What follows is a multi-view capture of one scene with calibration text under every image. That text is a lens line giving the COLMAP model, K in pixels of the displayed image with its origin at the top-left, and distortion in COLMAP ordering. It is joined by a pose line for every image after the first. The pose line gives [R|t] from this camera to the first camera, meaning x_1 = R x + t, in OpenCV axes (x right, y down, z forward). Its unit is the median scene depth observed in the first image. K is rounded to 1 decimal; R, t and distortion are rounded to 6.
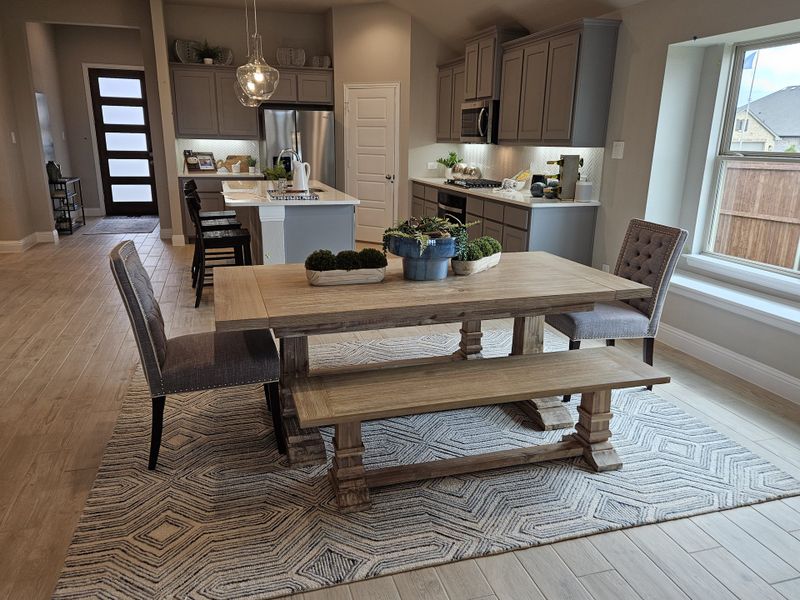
lens RADIAL K [[575.9, 0, 395.7], [0, 575.9, 299.6], [0, 0, 1]] dist [0.030892, -0.001592]
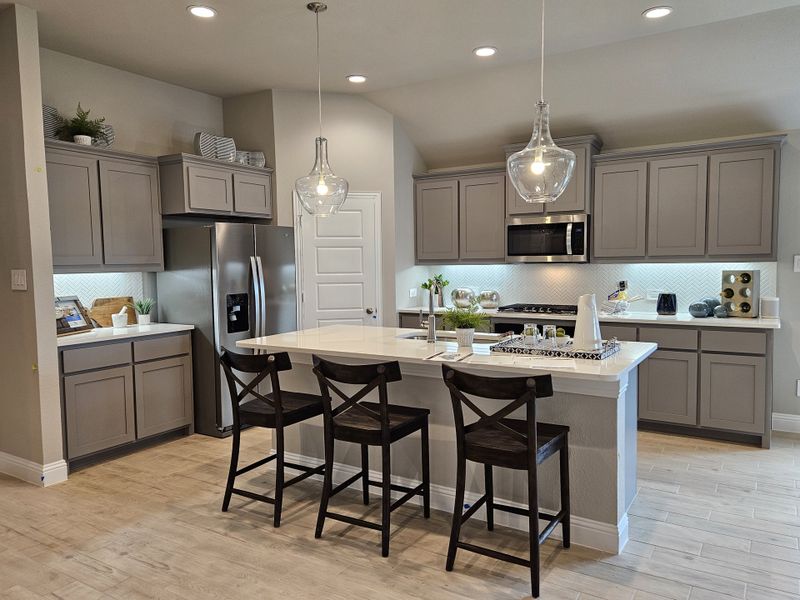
lens RADIAL K [[575.9, 0, 401.3], [0, 575.9, 302.6], [0, 0, 1]] dist [0.030892, -0.001592]
pose [[0.747862, -0.074296, 0.659683, -0.477227], [0.203491, 0.971537, -0.121273, -0.124575], [-0.631896, 0.224935, 0.741695, 0.417675]]
